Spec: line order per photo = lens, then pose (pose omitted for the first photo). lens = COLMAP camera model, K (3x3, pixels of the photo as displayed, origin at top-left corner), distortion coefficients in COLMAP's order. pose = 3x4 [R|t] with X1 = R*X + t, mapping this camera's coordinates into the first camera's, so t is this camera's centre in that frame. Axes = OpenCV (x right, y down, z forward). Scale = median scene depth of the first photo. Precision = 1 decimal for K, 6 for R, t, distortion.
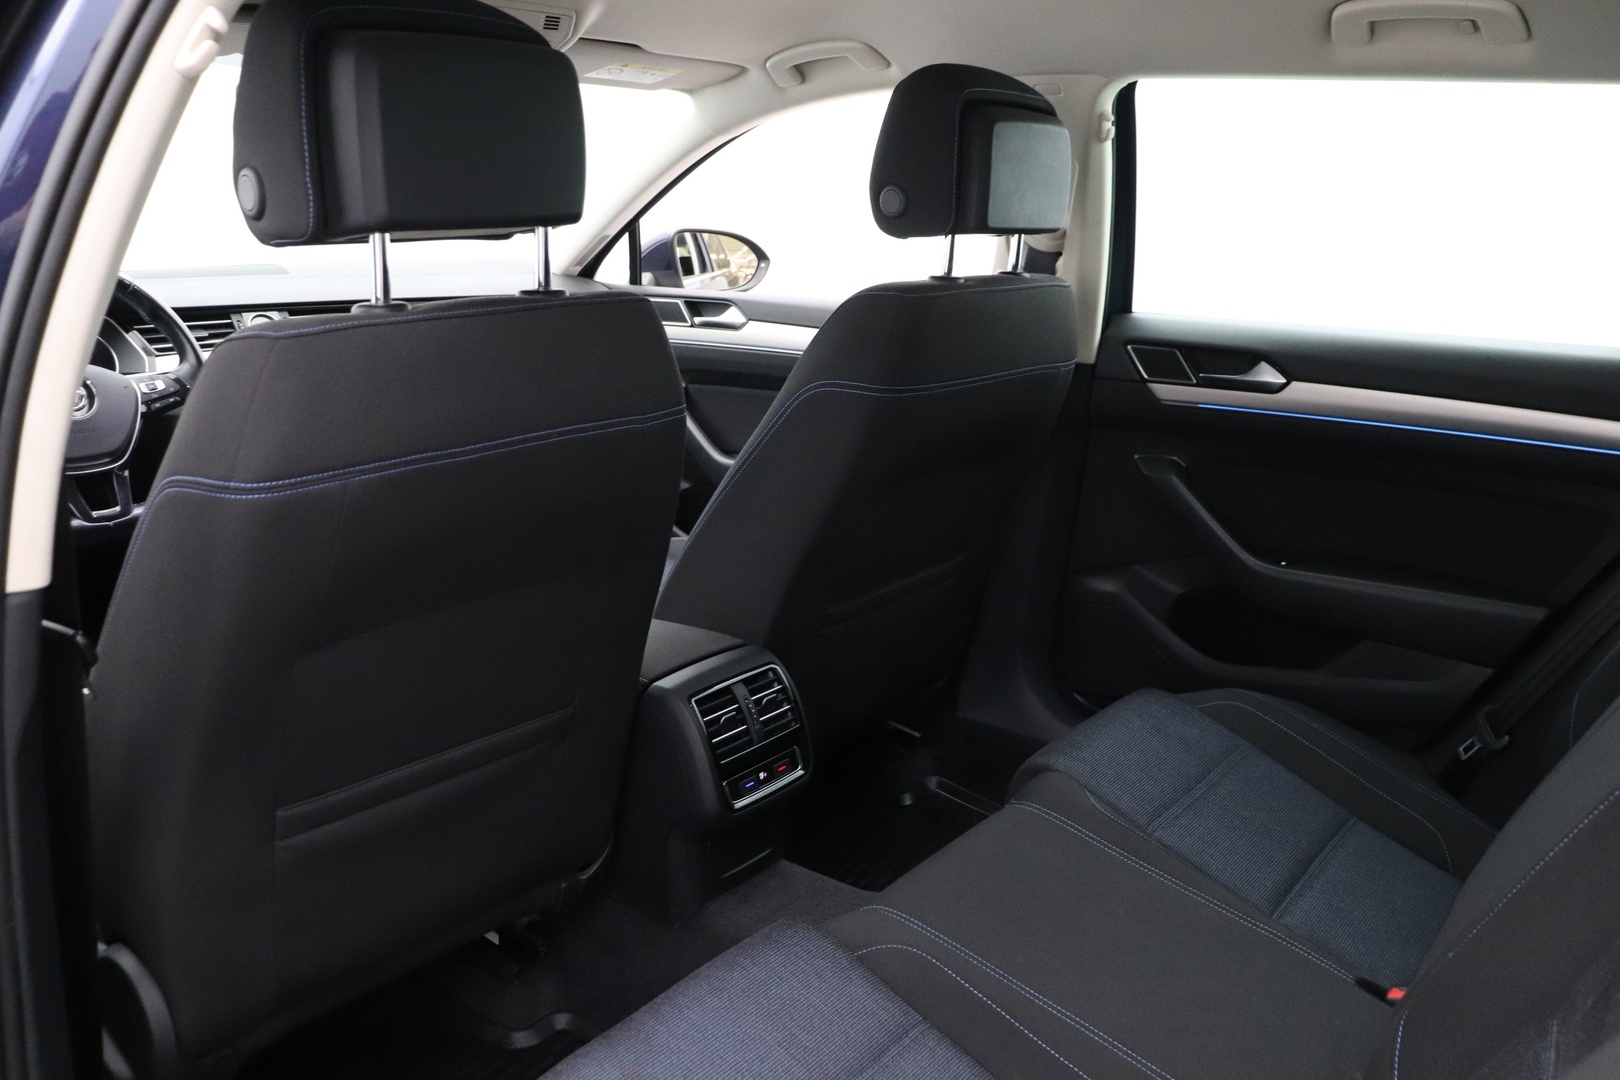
lens RADIAL K [[1324.0, 0, 810.0], [0, 1324.0, 540.0], [0, 0, 1]] dist [-0.183114, 0.146994]
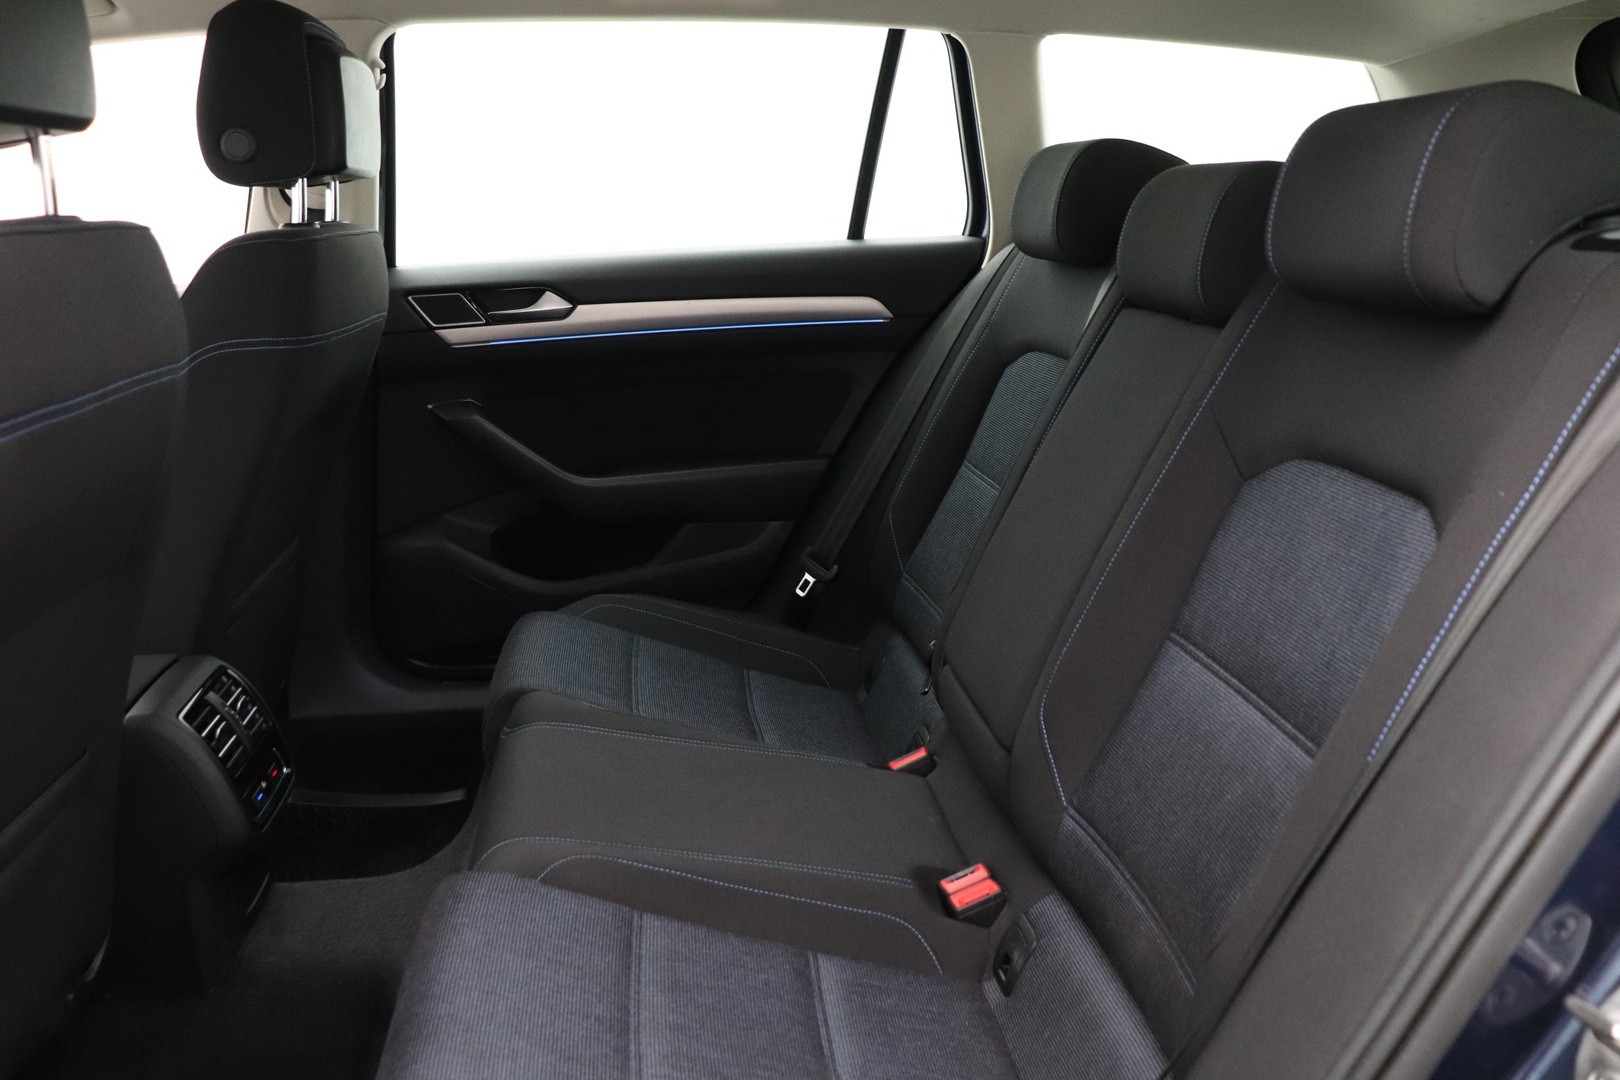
lens RADIAL K [[1324.0, 0, 810.0], [0, 1324.0, 540.0], [0, 0, 1]] dist [-0.183114, 0.146994]
pose [[0.709885, -0.214345, 0.670910, -0.263307], [0.222589, 0.972021, 0.075026, 0.028984], [-0.668220, 0.096078, 0.737734, 0.082223]]
